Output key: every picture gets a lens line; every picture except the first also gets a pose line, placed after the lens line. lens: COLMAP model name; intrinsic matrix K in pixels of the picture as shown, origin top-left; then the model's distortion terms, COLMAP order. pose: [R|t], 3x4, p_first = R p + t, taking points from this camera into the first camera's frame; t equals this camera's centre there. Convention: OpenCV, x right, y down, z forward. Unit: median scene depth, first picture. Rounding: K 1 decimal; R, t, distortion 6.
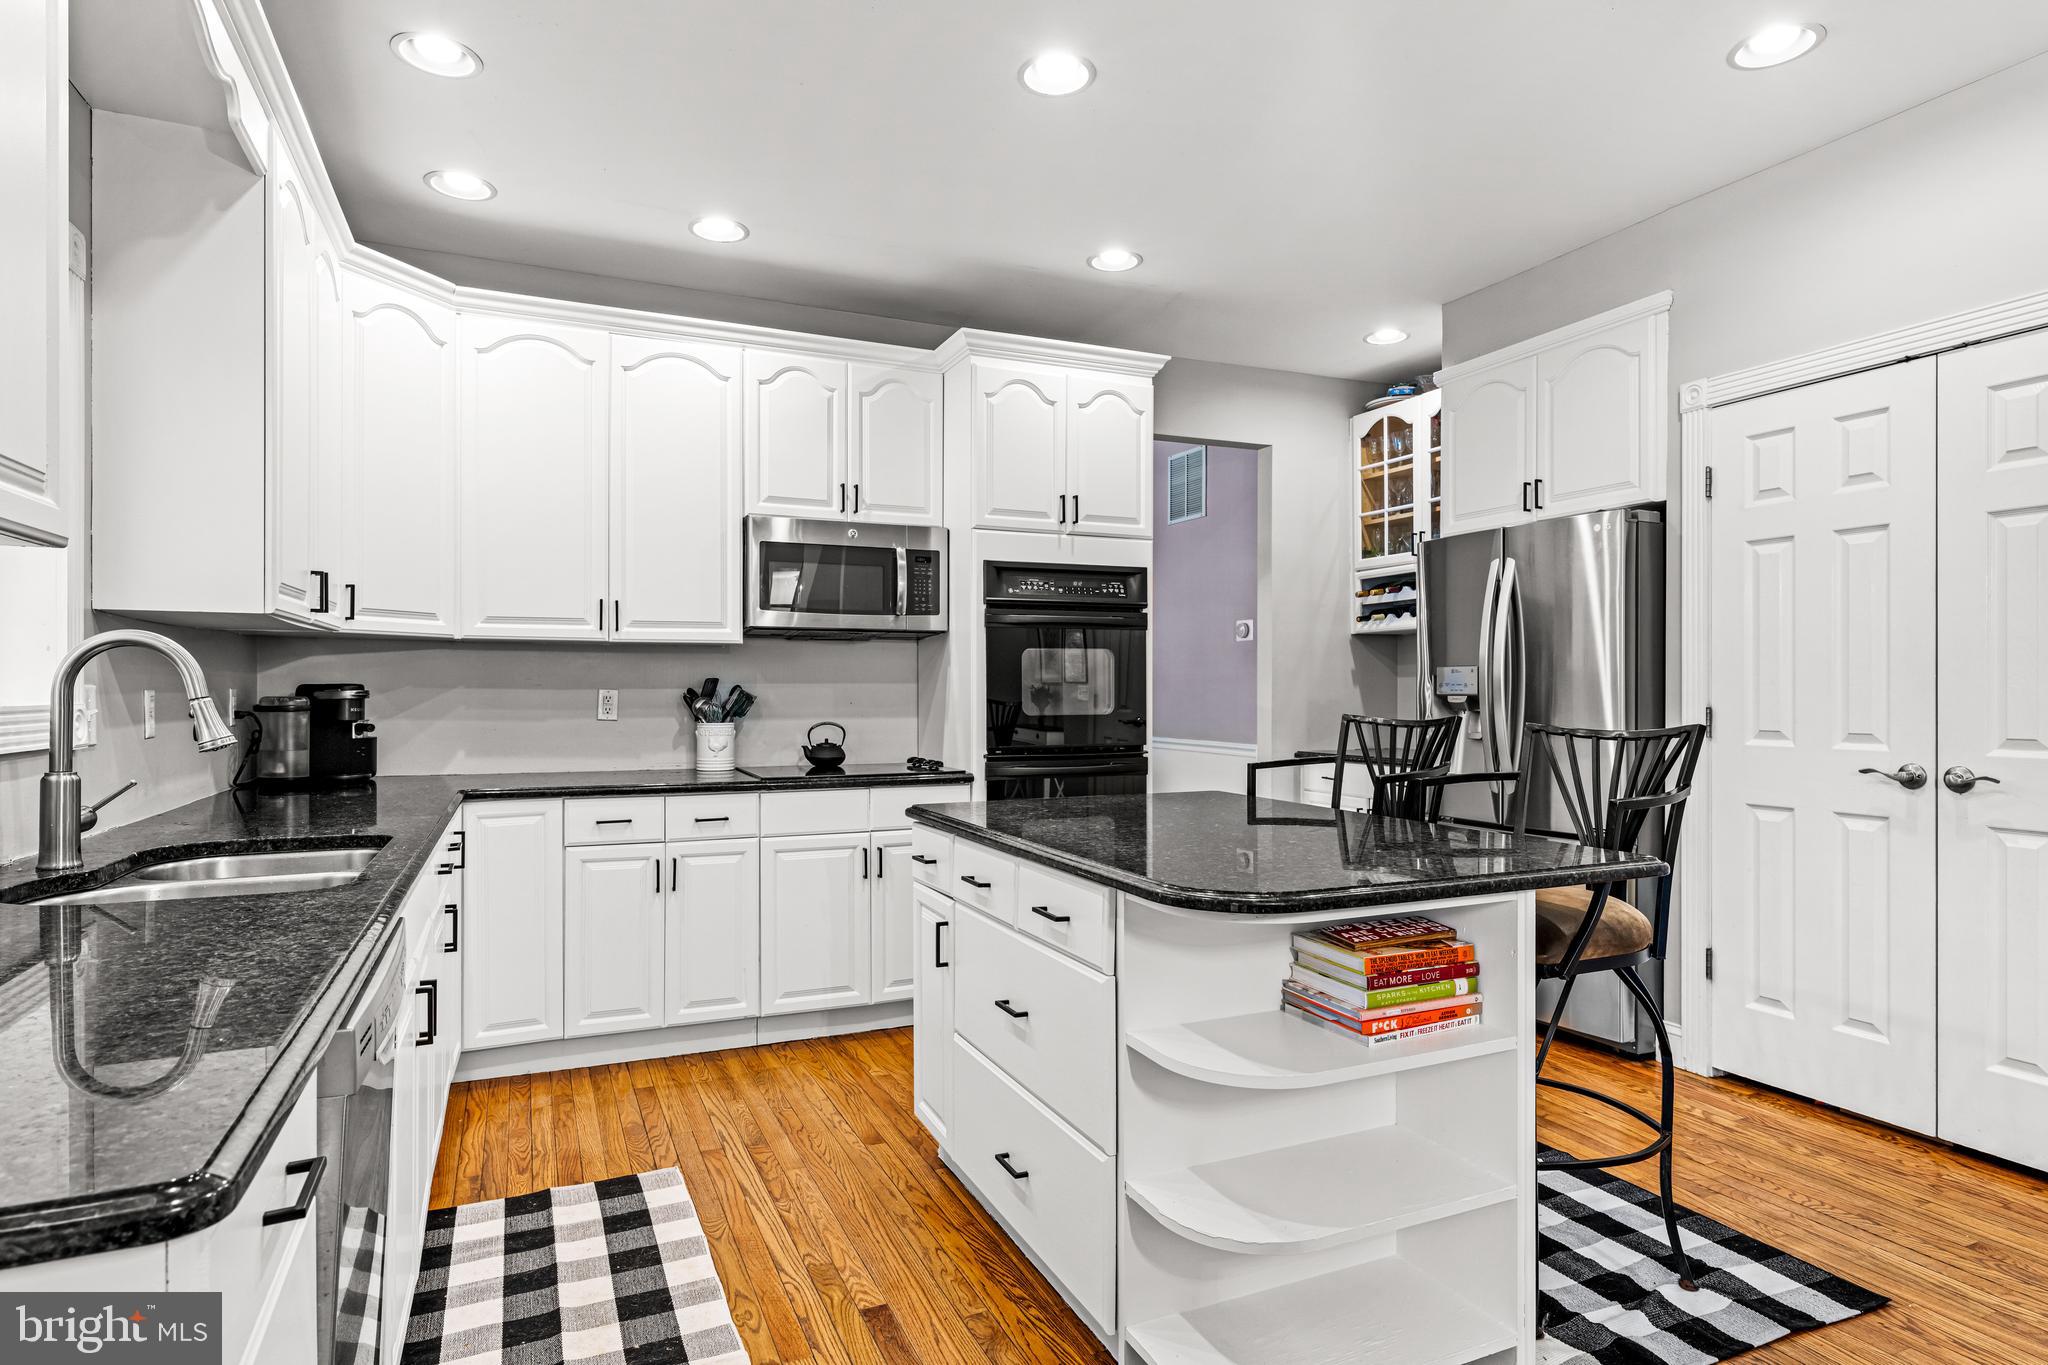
lens RADIAL K [[1118.8, 0, 1034.4], [0, 1118.8, 690.8], [0, 0, 1]] dist [-0.000221, 0.000118]
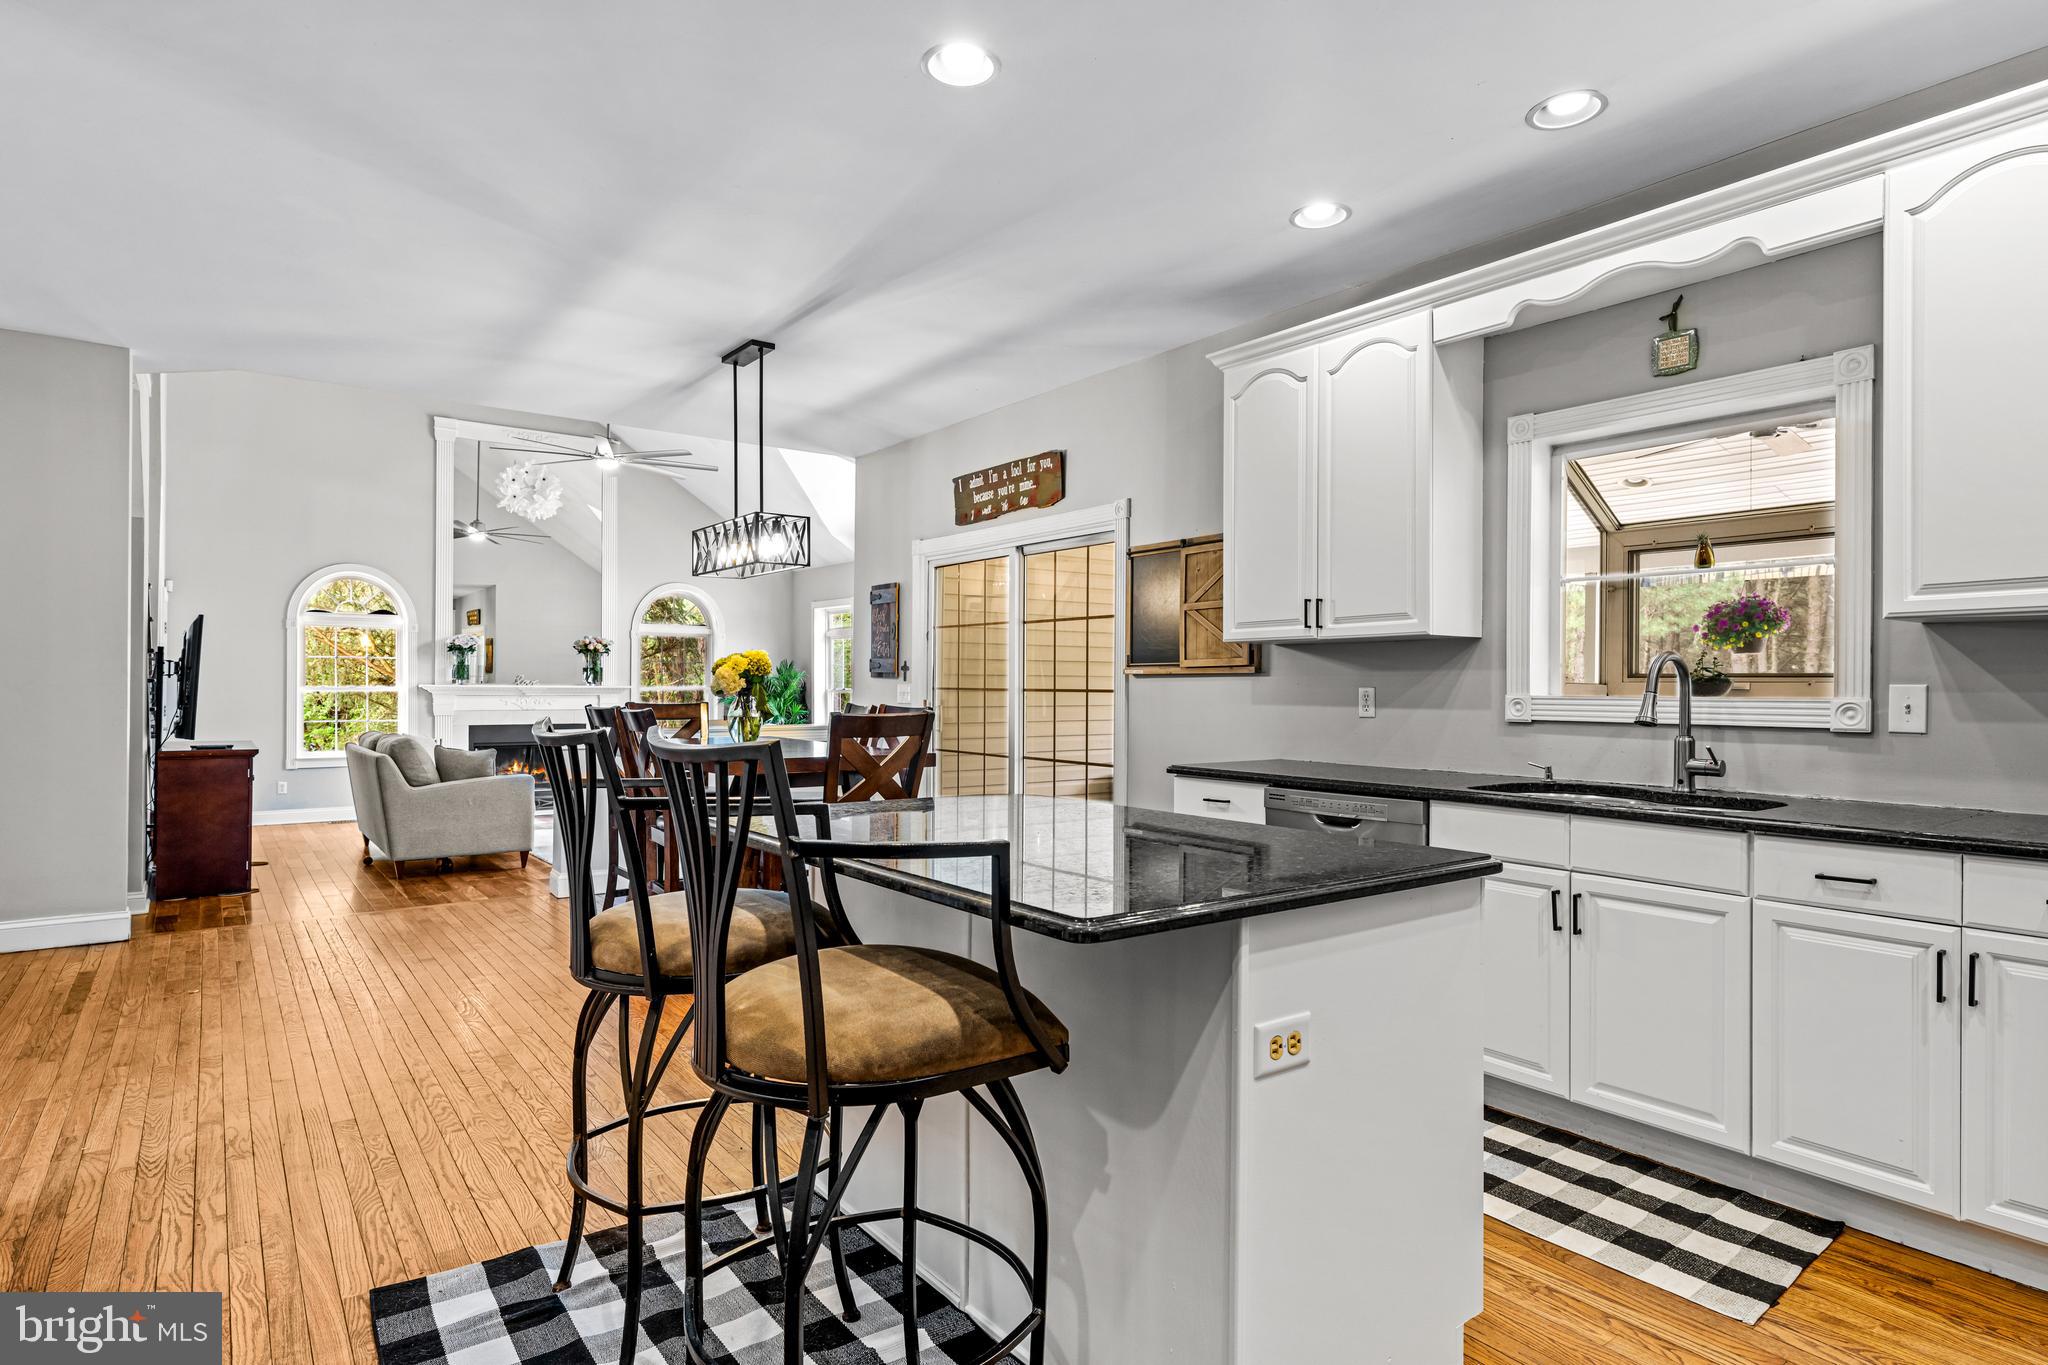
lens RADIAL K [[1083.3, 0, 1024.0], [0, 1083.3, 682.5], [0, 0, 1]] dist [0.006277, 0.000192]
pose [[-0.976011, -0.005215, -0.217657, 0.232876], [-0.004738, 0.999985, -0.002715, -0.000295], [0.217668, -0.001619, -0.976021, 1.197211]]
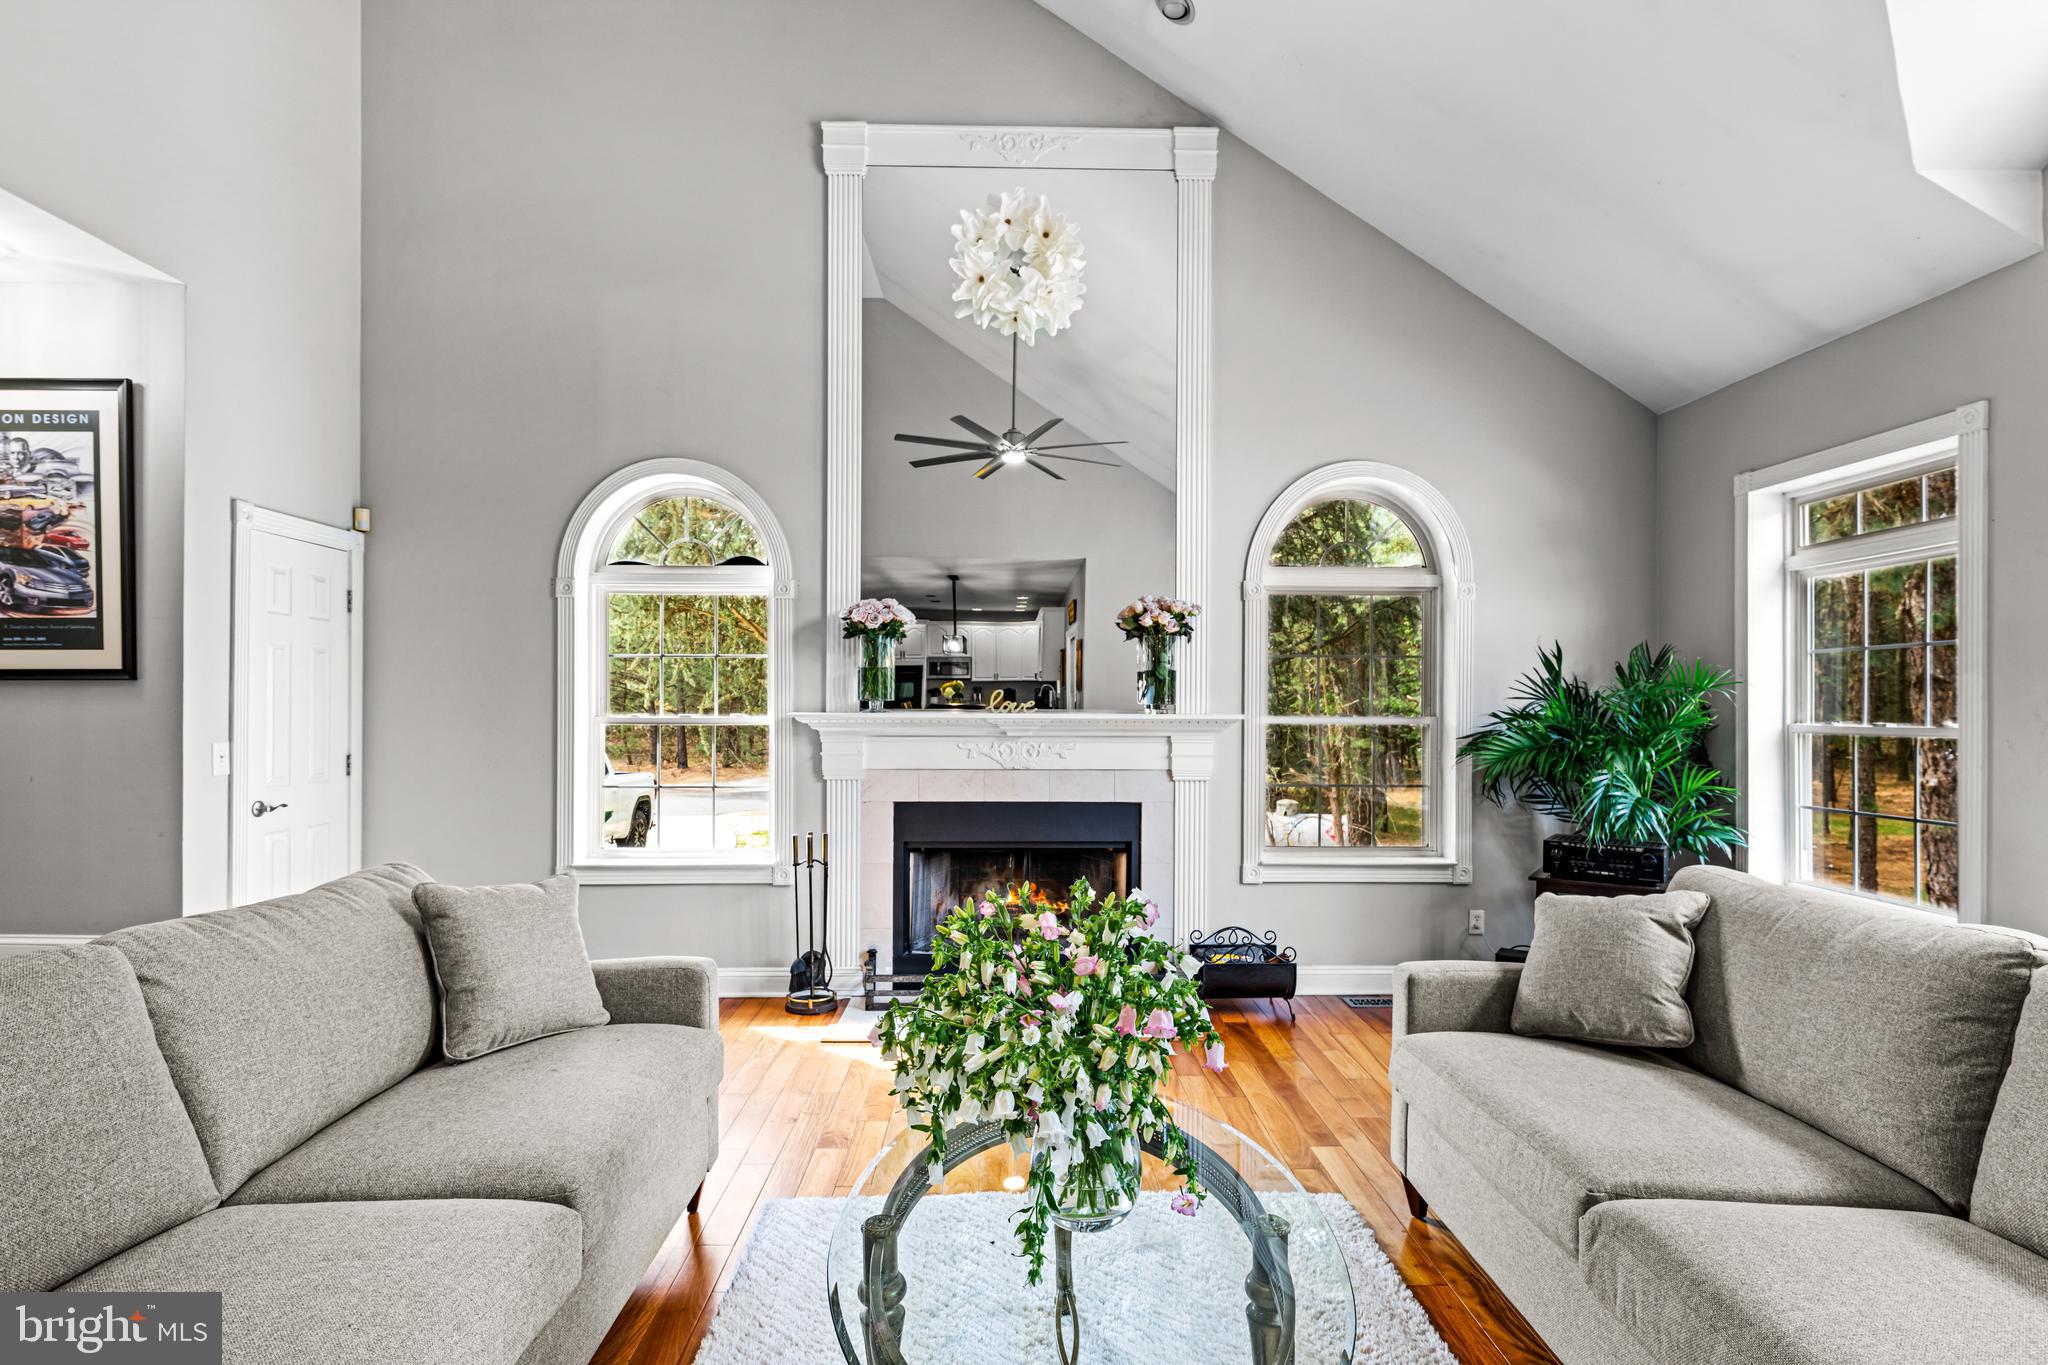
lens RADIAL K [[1017.4, 0, 1027.7], [0, 1017.4, 707.0], [0, 0, 1]] dist [0.001732, -0.000561]
pose [[-0.920549, -0.003318, 0.390613, 0.431218], [-0.002775, 0.999994, 0.001955, -0.004341], [-0.390617, 0.000716, -0.920553, -0.990594]]
